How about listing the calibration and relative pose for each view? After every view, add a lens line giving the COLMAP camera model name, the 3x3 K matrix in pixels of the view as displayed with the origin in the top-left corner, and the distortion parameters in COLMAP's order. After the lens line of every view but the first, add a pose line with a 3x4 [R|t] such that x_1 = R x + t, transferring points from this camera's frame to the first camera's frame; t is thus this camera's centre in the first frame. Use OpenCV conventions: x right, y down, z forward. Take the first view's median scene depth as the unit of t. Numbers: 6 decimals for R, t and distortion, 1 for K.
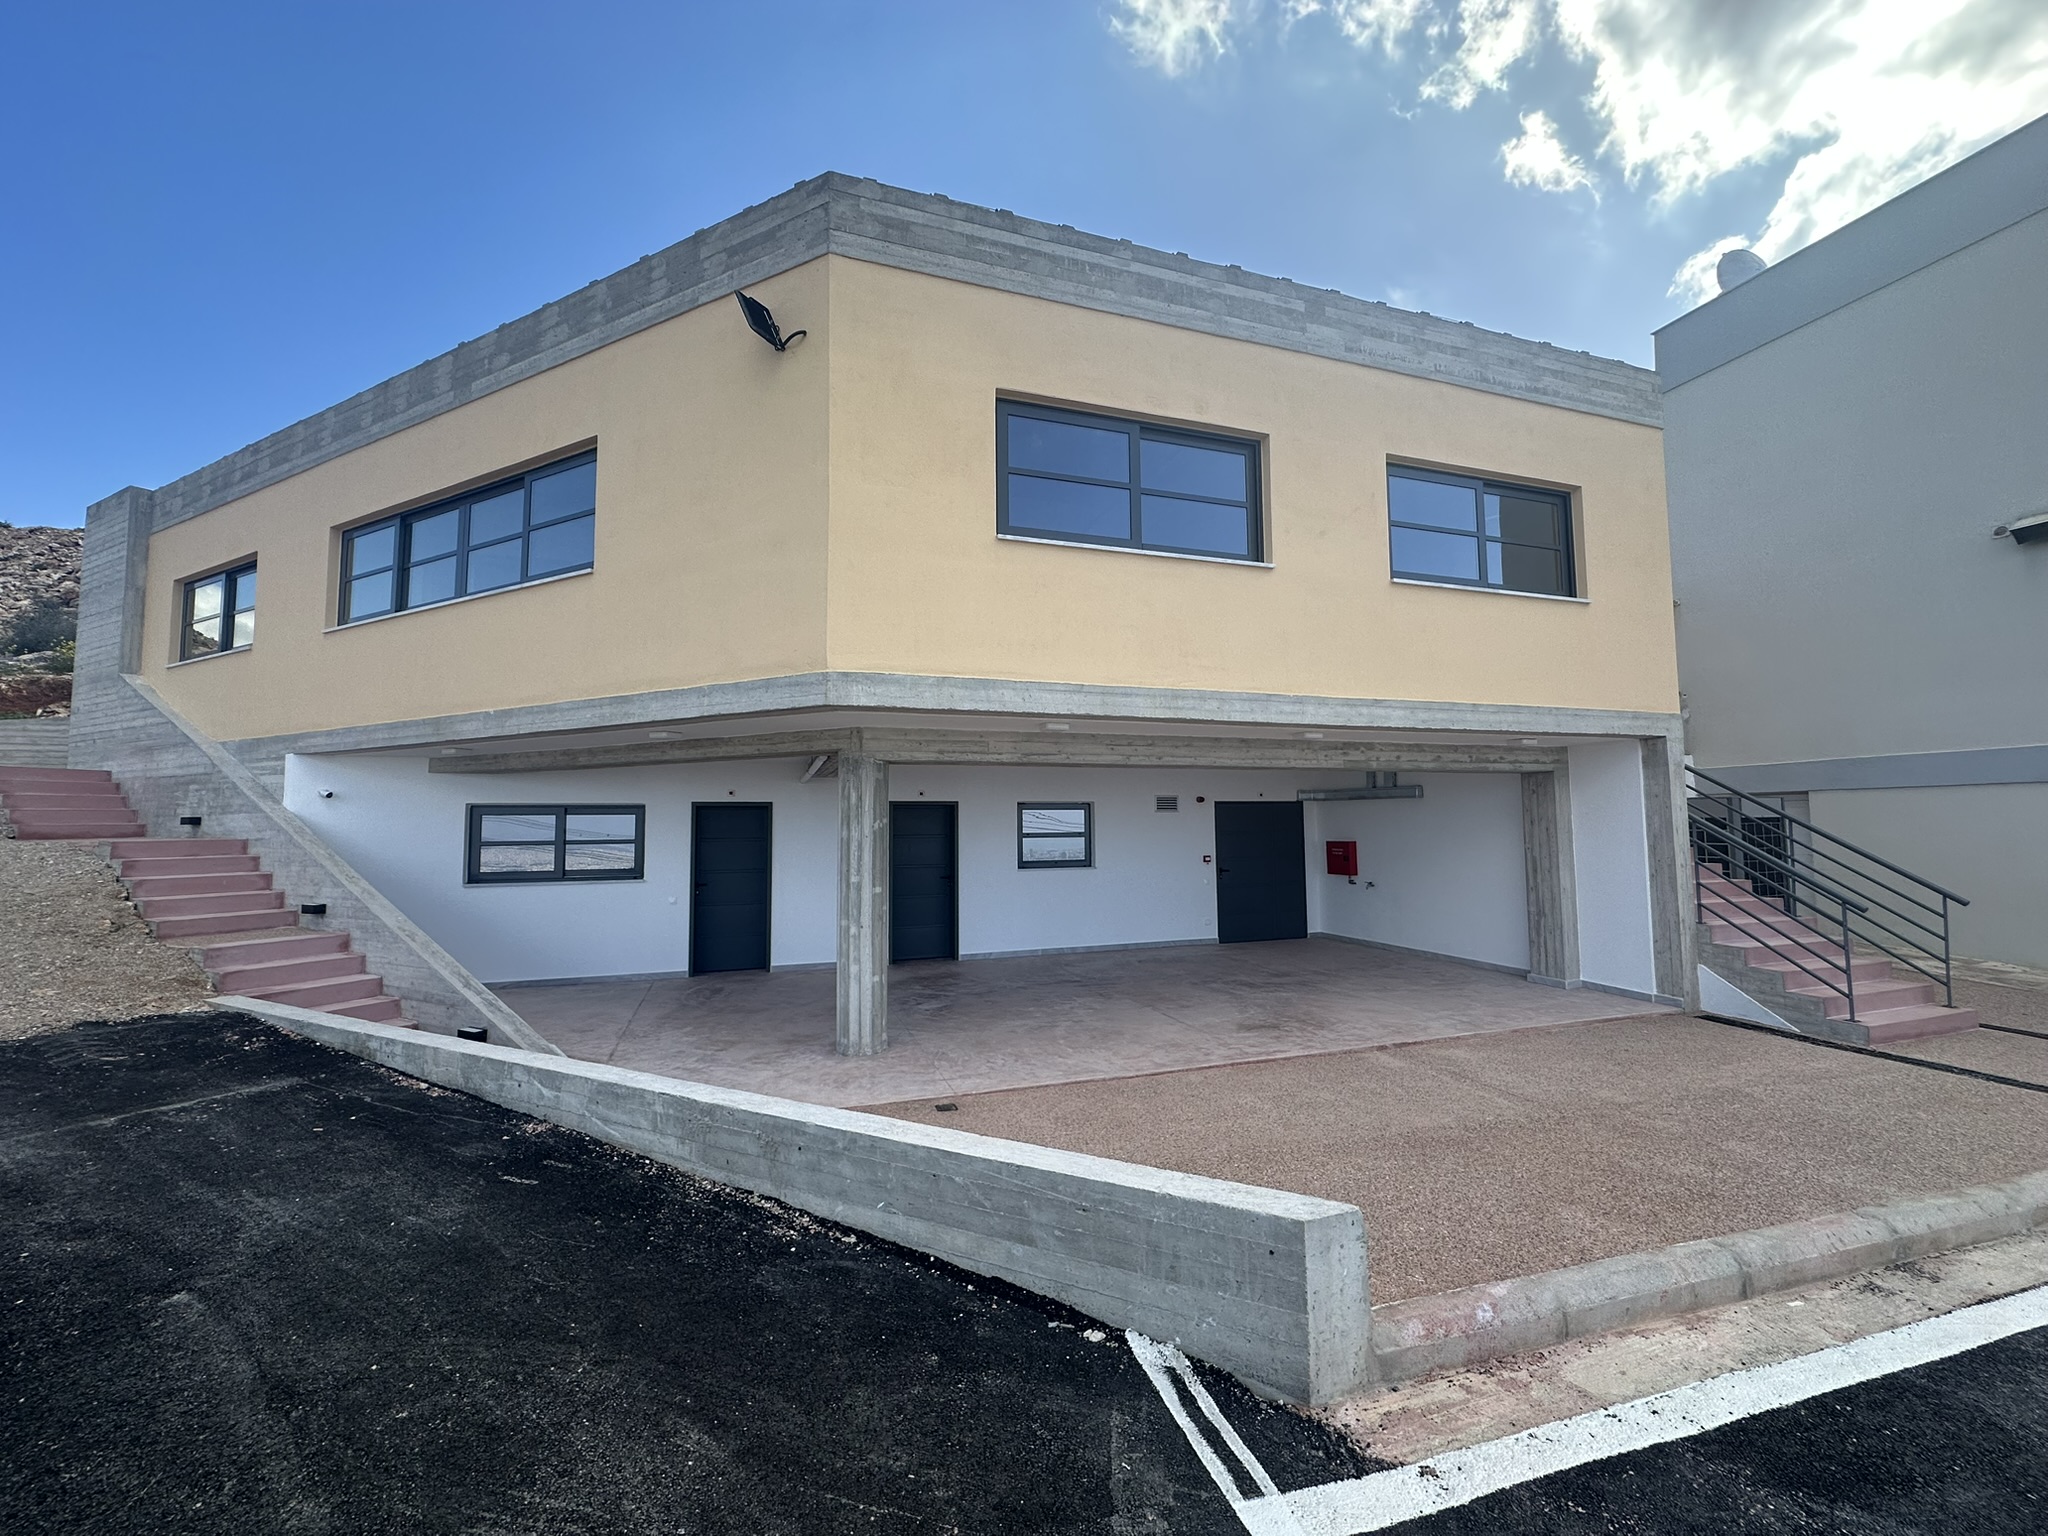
lens RADIAL K [[833.6, 0, 1025.3], [0, 833.6, 762.2], [0, 0, 1]] dist [0.004011, 0.000088]
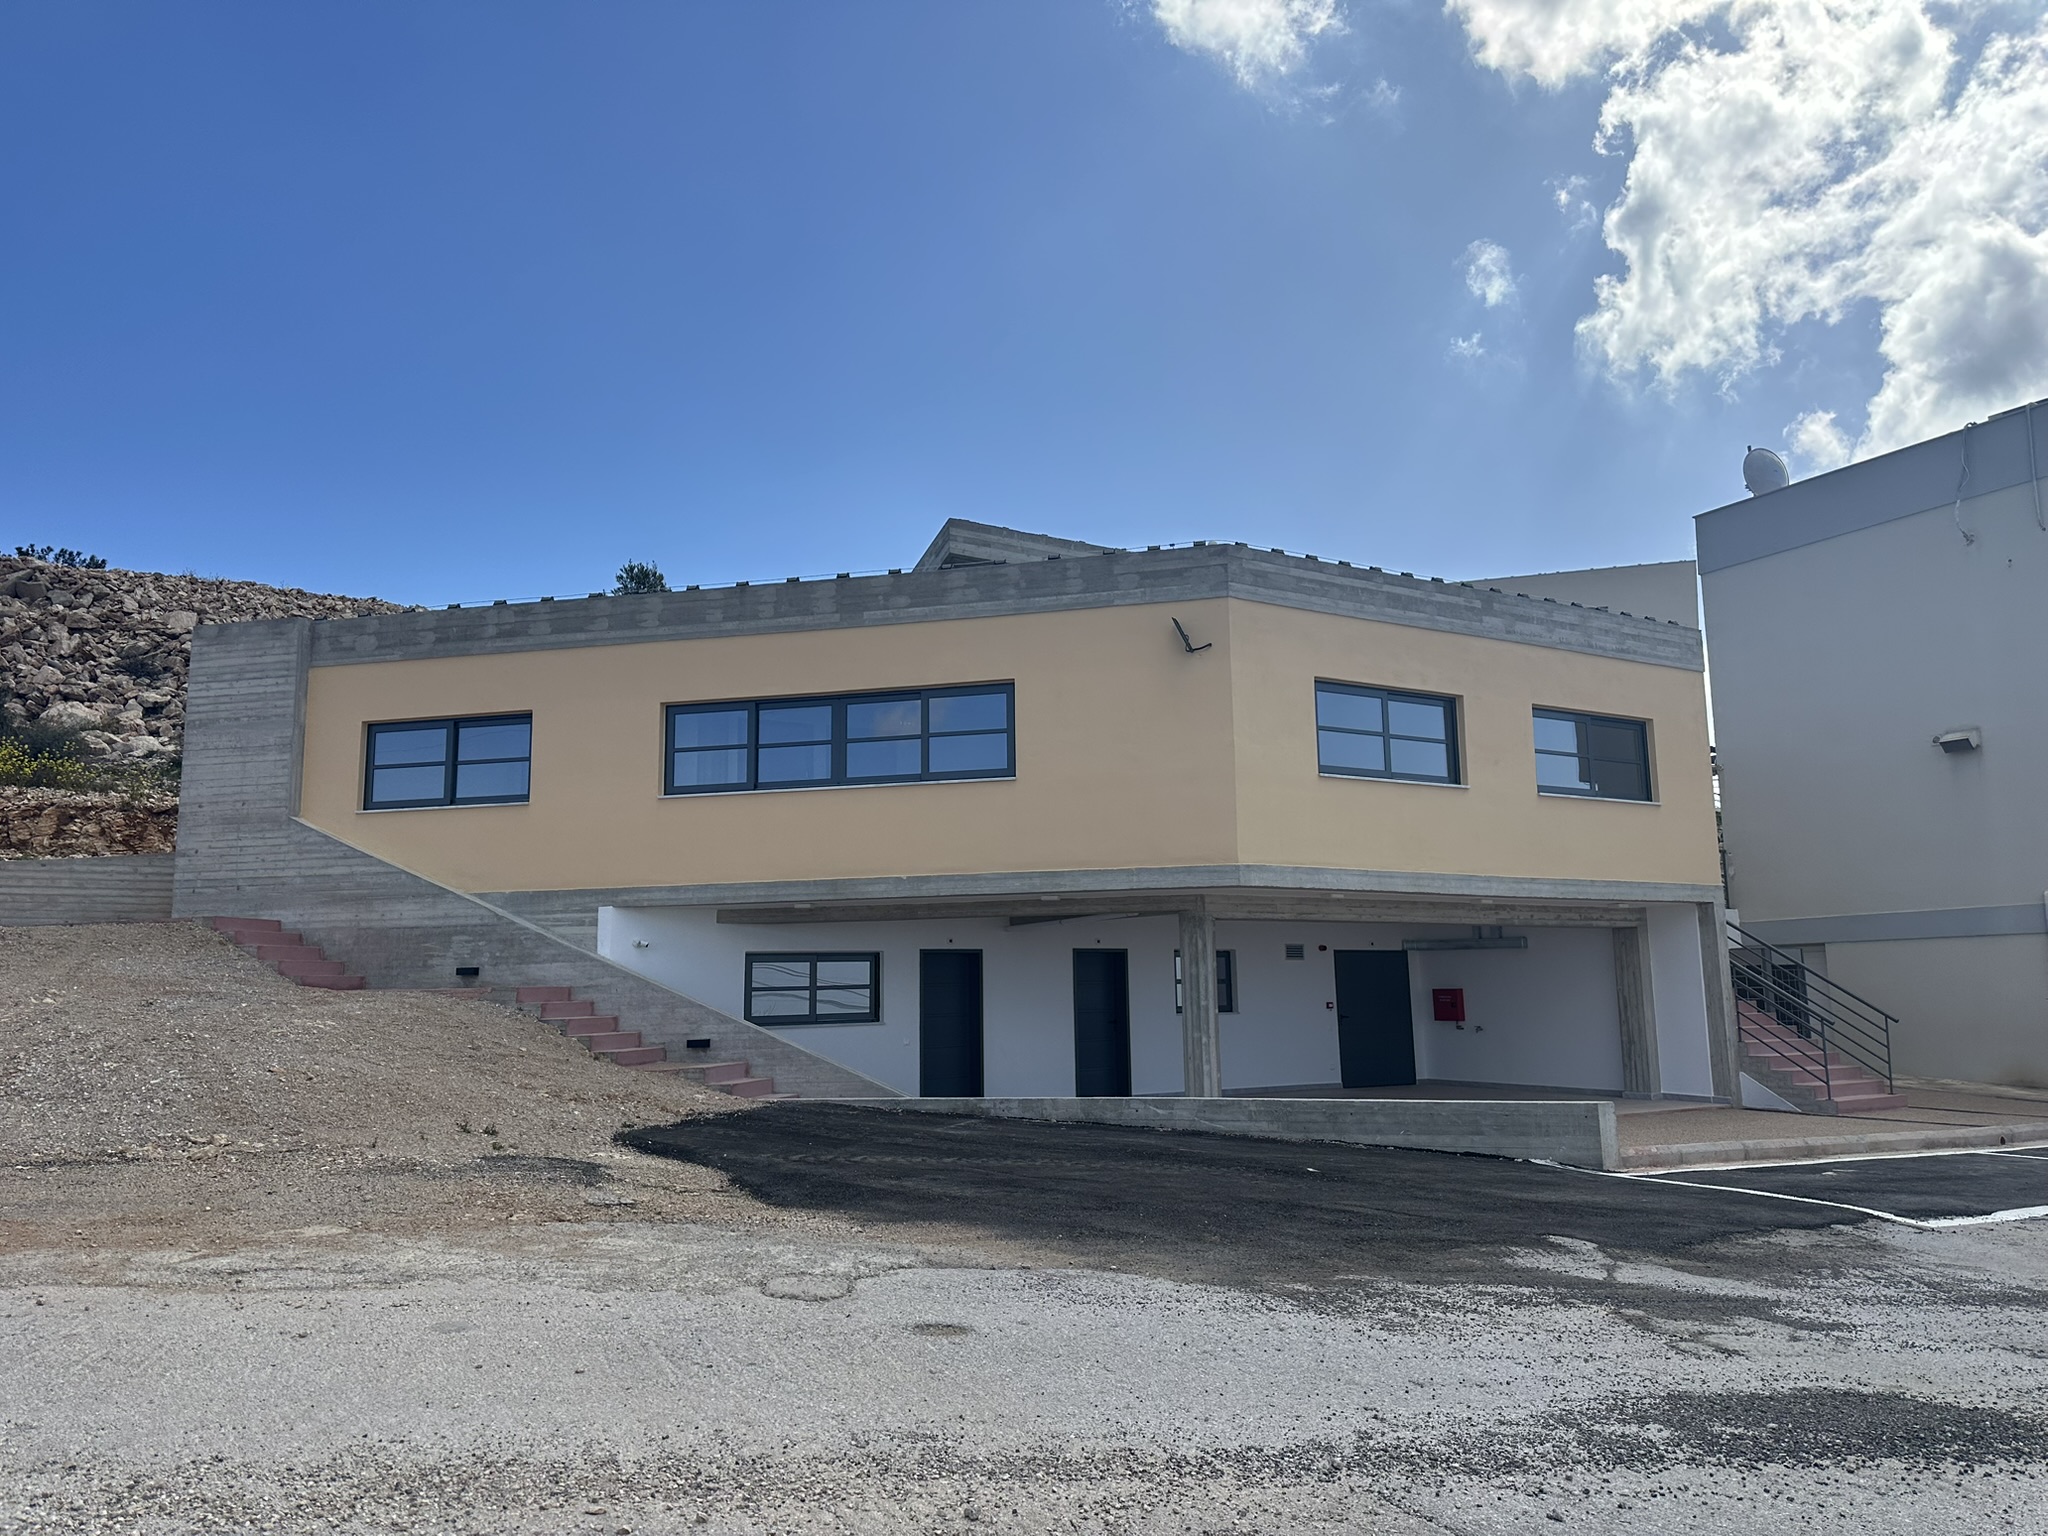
lens RADIAL K [[1457.0, 0, 1072.7], [0, 1457.0, 770.2], [0, 0, 1]] dist [0.100893, -0.071197]
pose [[0.972943, 0.027888, 0.229355, -0.782874], [-0.009731, 0.996754, -0.079919, -0.041702], [-0.230839, 0.075525, 0.970056, -1.081414]]
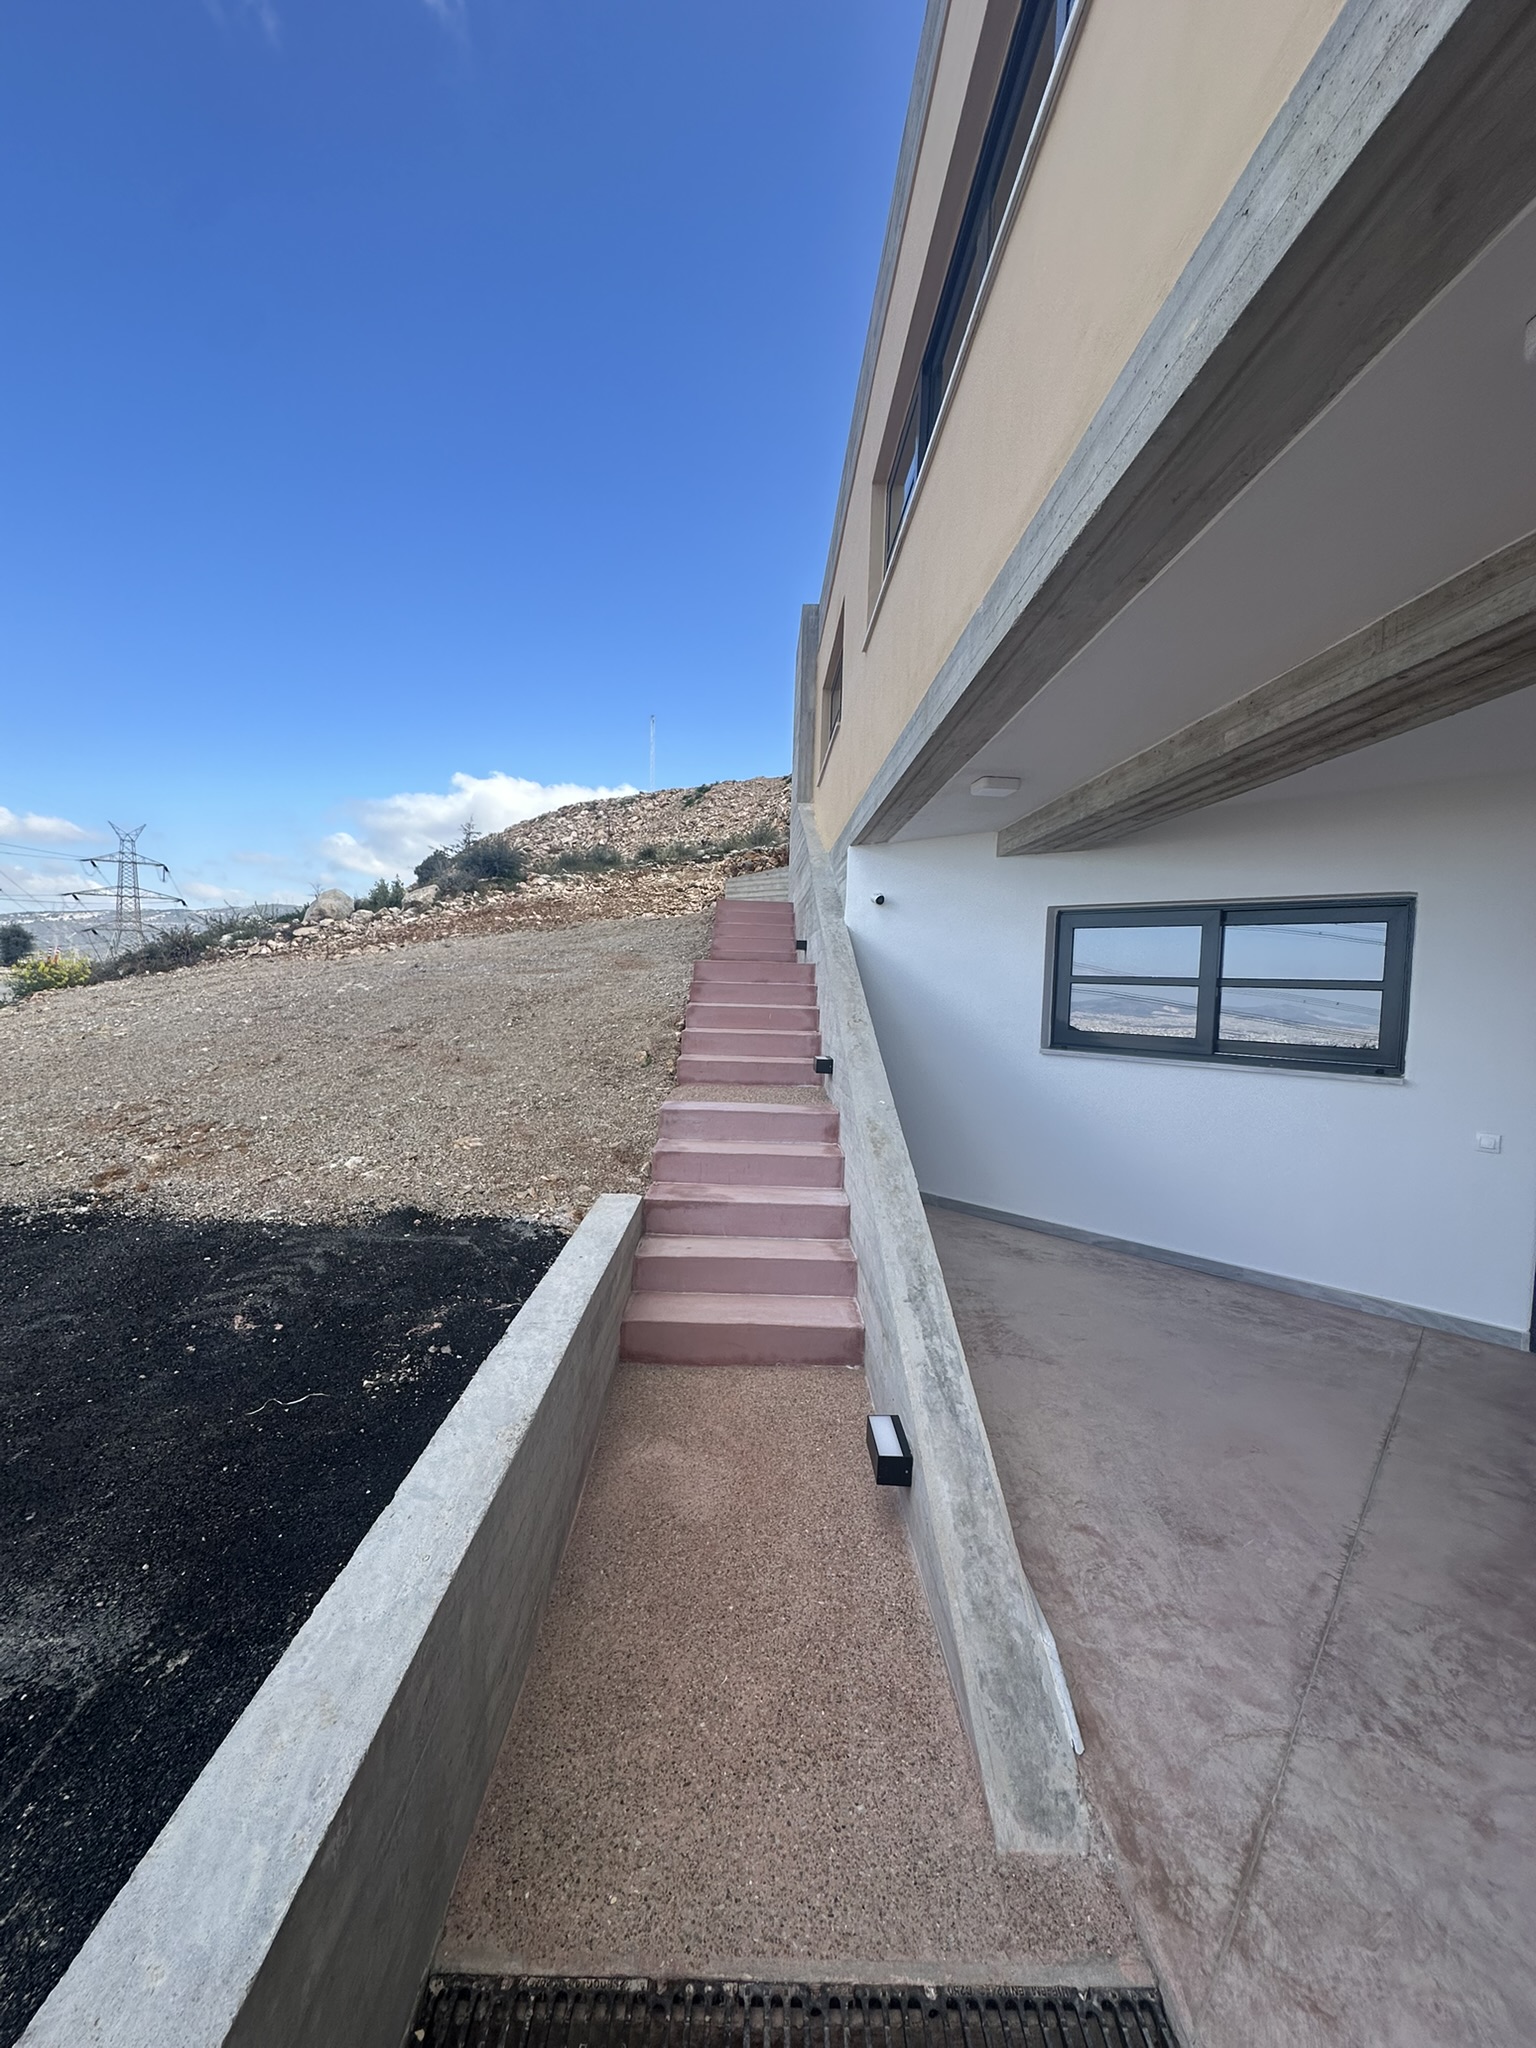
lens RADIAL K [[833.6, 0, 754.9], [0, 833.6, 1023.1], [0, 0, 1]] dist [0.004011, 0.000088]
pose [[0.473169, 0.071347, -0.878078, -0.292405], [0.032483, 0.994625, 0.098321, 0.073533], [0.880373, -0.075045, 0.468308, 0.620204]]
